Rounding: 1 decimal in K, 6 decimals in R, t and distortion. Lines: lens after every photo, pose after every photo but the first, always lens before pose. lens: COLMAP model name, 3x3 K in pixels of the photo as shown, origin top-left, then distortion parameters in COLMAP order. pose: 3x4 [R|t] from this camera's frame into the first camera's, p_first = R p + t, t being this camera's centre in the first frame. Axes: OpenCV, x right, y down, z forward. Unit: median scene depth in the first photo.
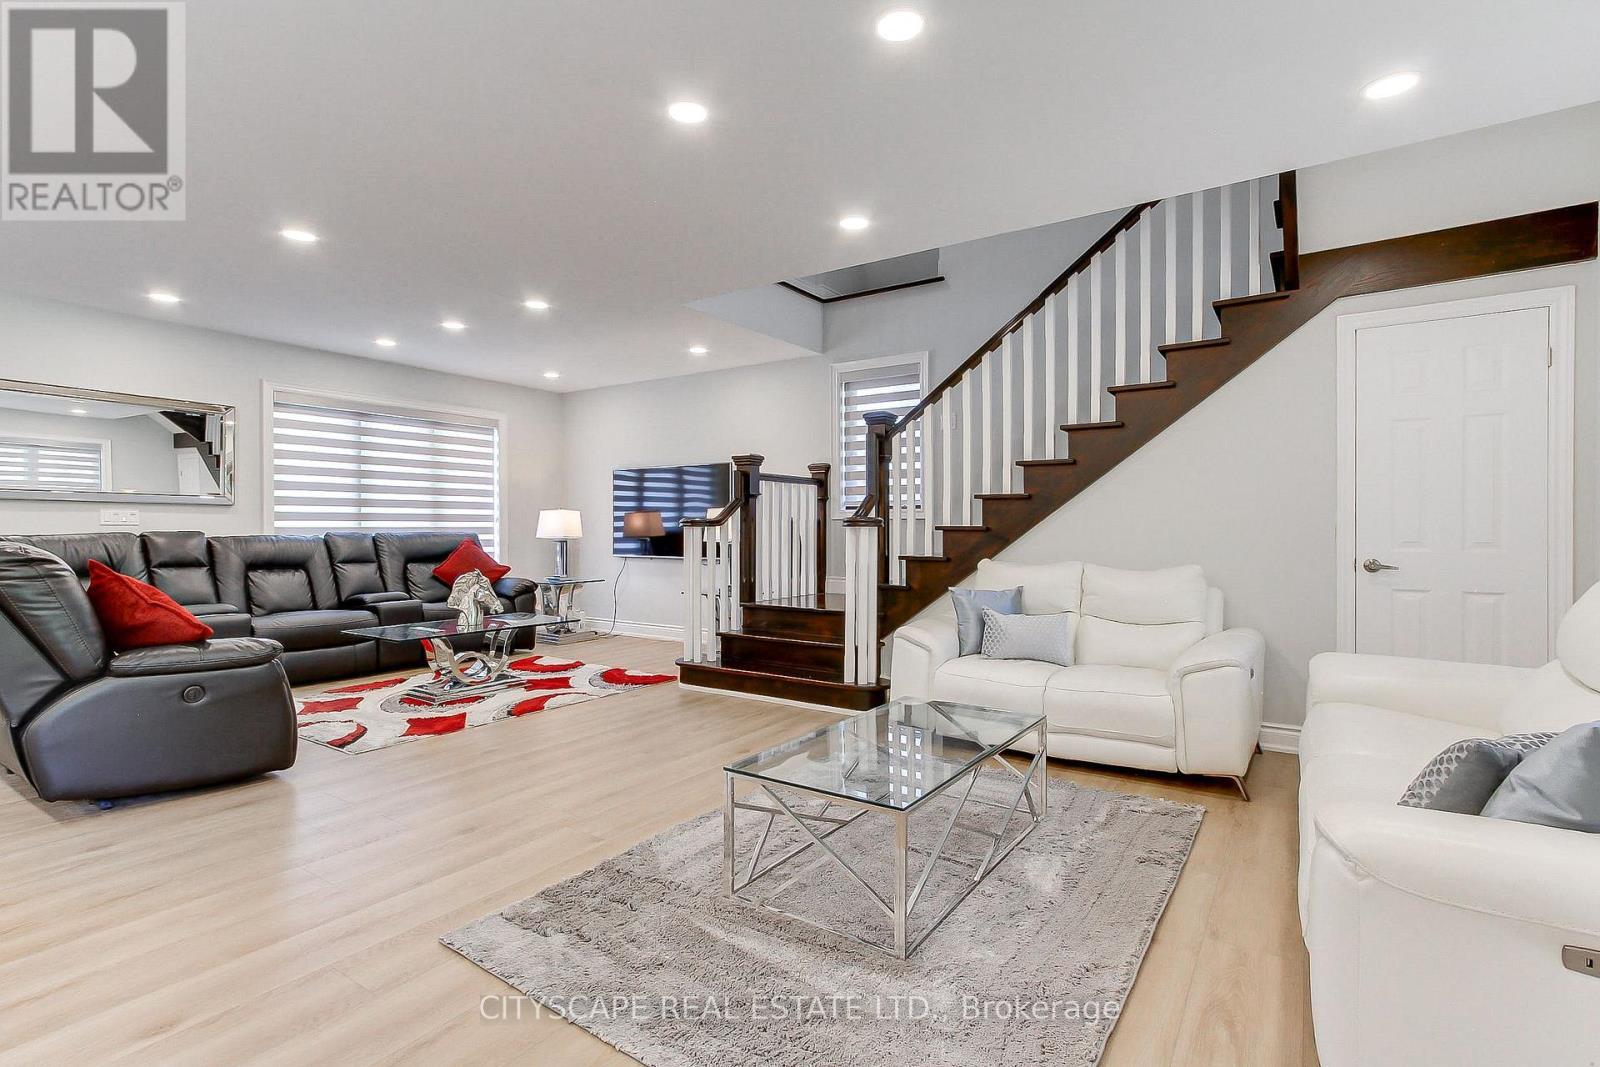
lens RADIAL K [[760.3, 0, 813.7], [0, 760.3, 532.8], [0, 0, 1]] dist [-0.008268, 0.004187]
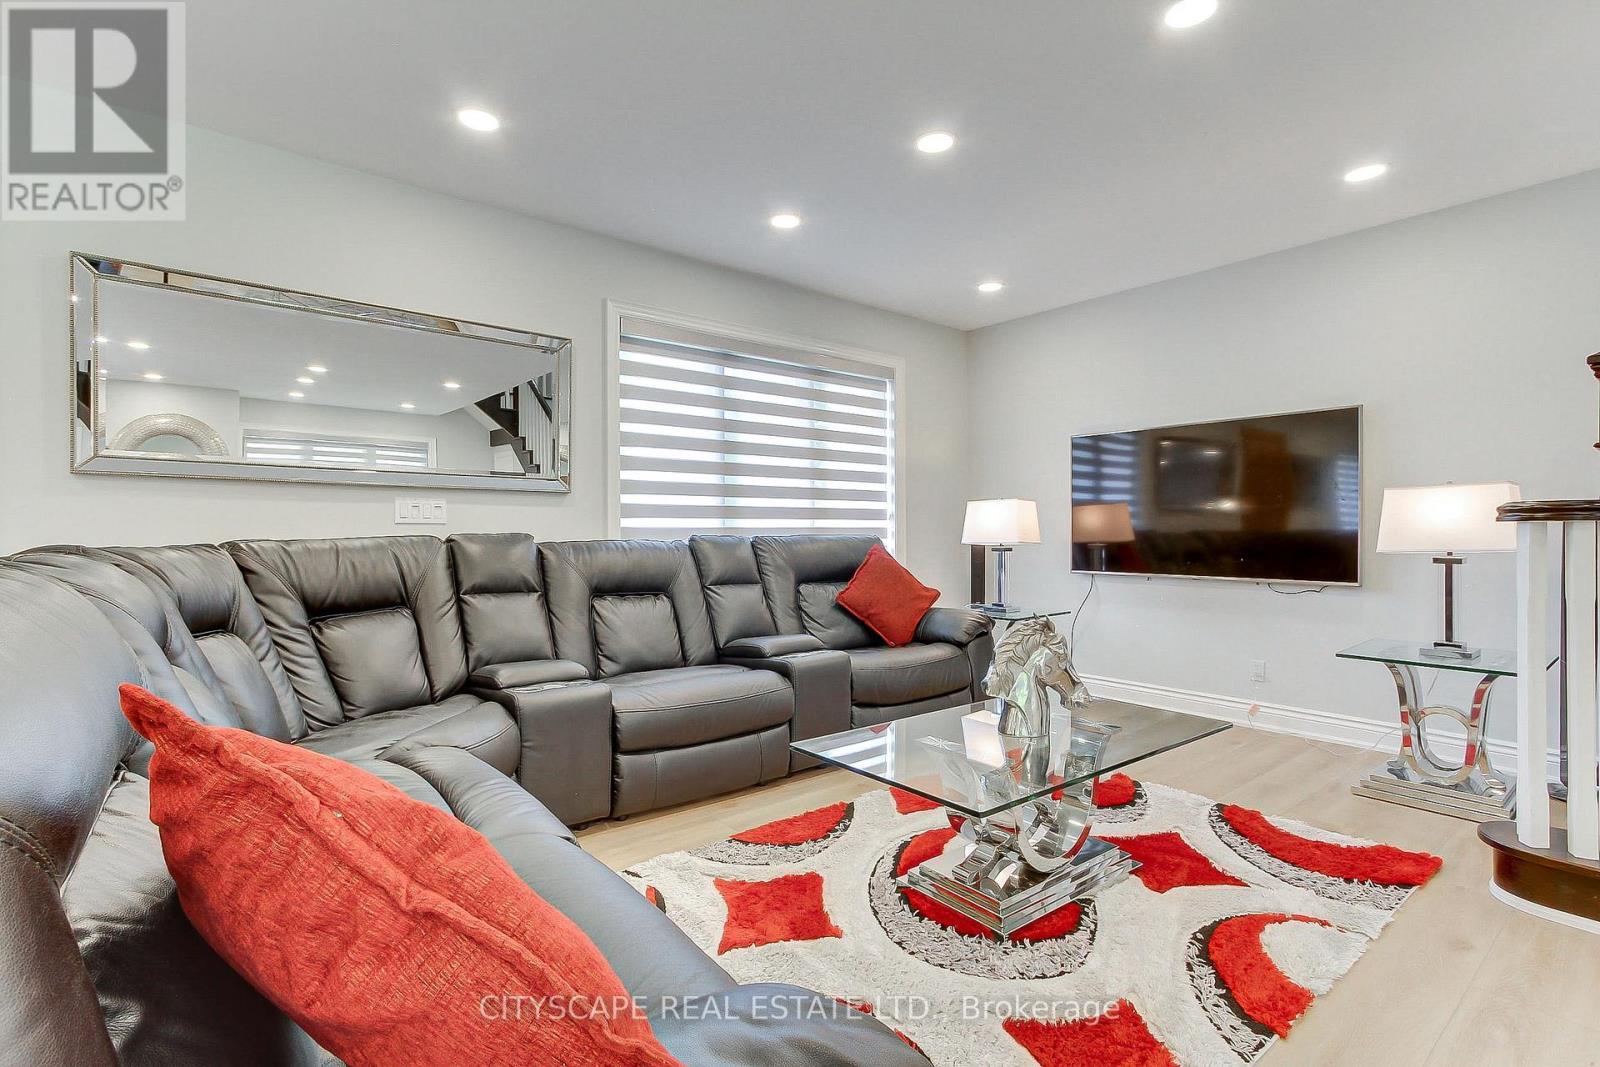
lens RADIAL K [[760.3, 0, 806.2], [0, 760.3, 527.8], [0, 0, 1]] dist [-0.008268, 0.004187]
pose [[0.953653, -0.003548, -0.300888, -0.365335], [0.000379, 0.999944, -0.010590, -0.000077], [0.300908, 0.009985, 0.953601, 0.428622]]
